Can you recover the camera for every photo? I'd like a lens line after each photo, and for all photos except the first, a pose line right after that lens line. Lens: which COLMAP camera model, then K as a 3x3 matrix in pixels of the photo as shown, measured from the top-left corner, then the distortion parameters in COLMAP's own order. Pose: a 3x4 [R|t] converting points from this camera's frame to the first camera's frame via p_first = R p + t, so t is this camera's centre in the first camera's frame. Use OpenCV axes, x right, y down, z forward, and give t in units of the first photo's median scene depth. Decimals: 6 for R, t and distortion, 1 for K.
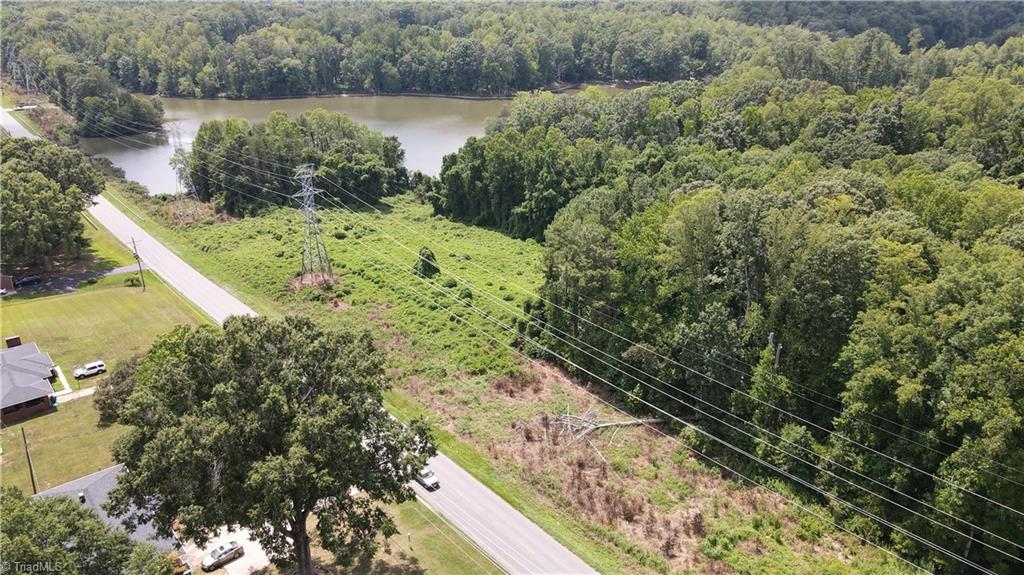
lens RADIAL K [[768.8, 0, 512.6], [0, 768.8, 288.9], [0, 0, 1]] dist [0.007819, 0.017877]
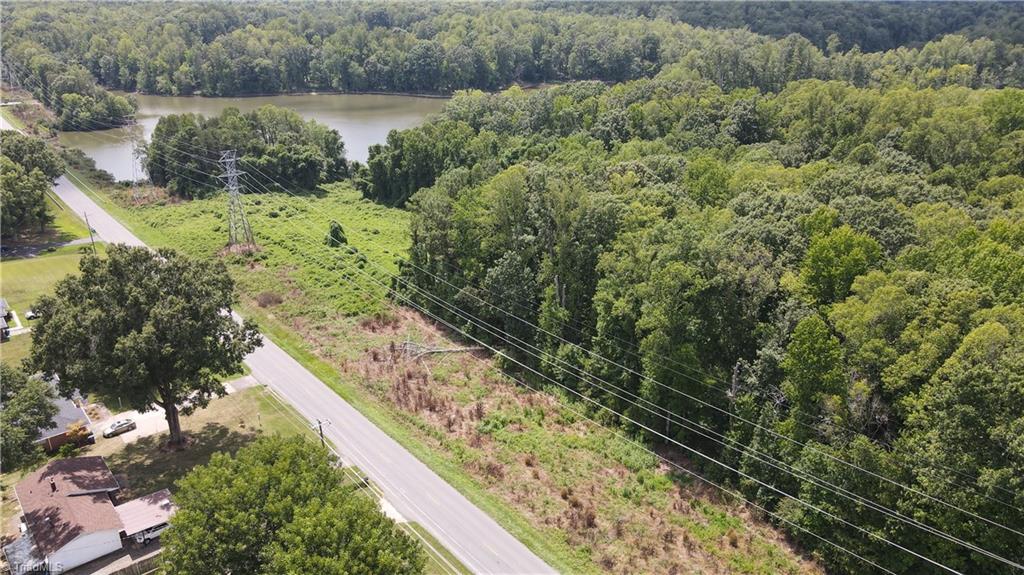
lens RADIAL K [[768.8, 0, 511.8], [0, 768.8, 288.4], [0, 0, 1]] dist [0.007819, 0.017877]
pose [[0.999991, 0.002647, 0.003191, 0.129859], [-0.002647, 0.999996, 0.000125, 0.040149], [-0.003190, -0.000134, 0.999995, -0.152227]]
